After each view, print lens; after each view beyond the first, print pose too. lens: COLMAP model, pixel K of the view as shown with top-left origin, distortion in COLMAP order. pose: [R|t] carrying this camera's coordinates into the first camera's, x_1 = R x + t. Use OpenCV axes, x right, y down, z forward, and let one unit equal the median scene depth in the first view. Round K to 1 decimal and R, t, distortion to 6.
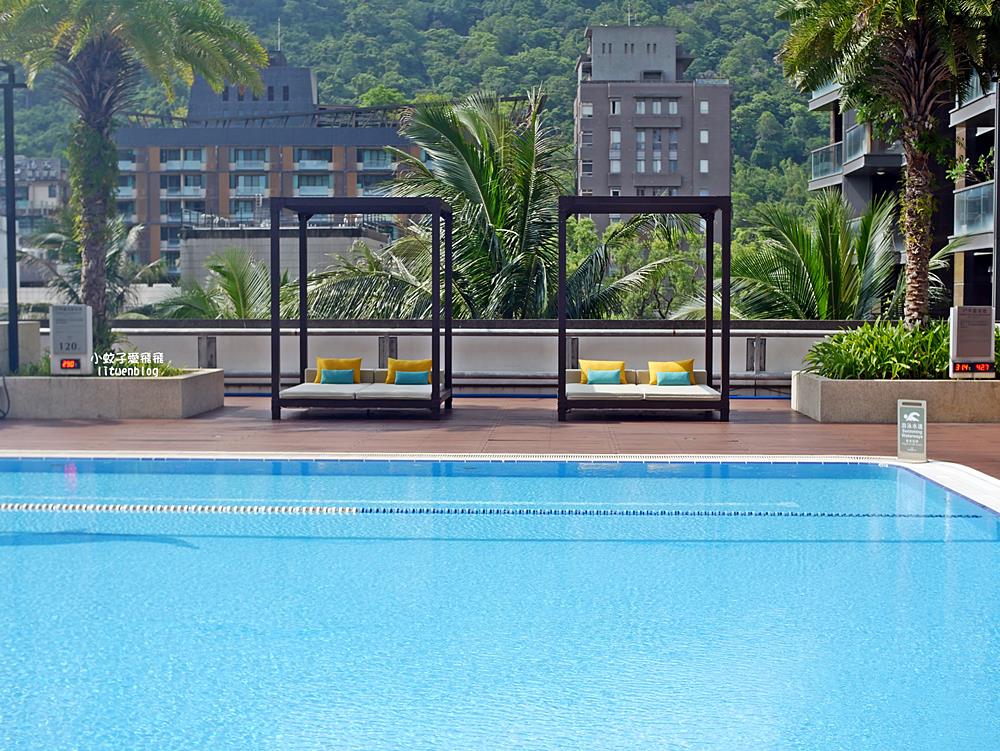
lens RADIAL K [[1464.9, 0, 500.8], [0, 1464.9, 375.6], [0, 0, 1]] dist [0.019882, 0.000000]
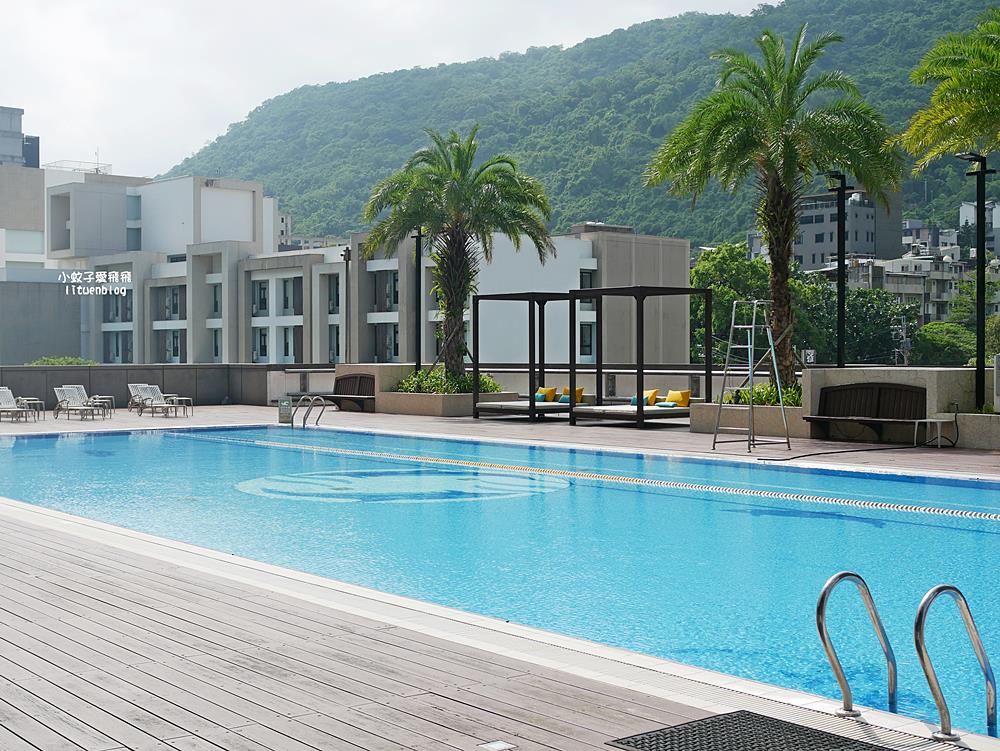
lens RADIAL K [[1464.9, 0, 501.0], [0, 1464.9, 374.8], [0, 0, 1]] dist [0.019882, 0.000000]
pose [[0.614012, 0.005603, -0.789277, 1.153529], [-0.031749, 0.999341, -0.017604, 0.006380], [0.788658, 0.035868, 0.613785, -0.112593]]
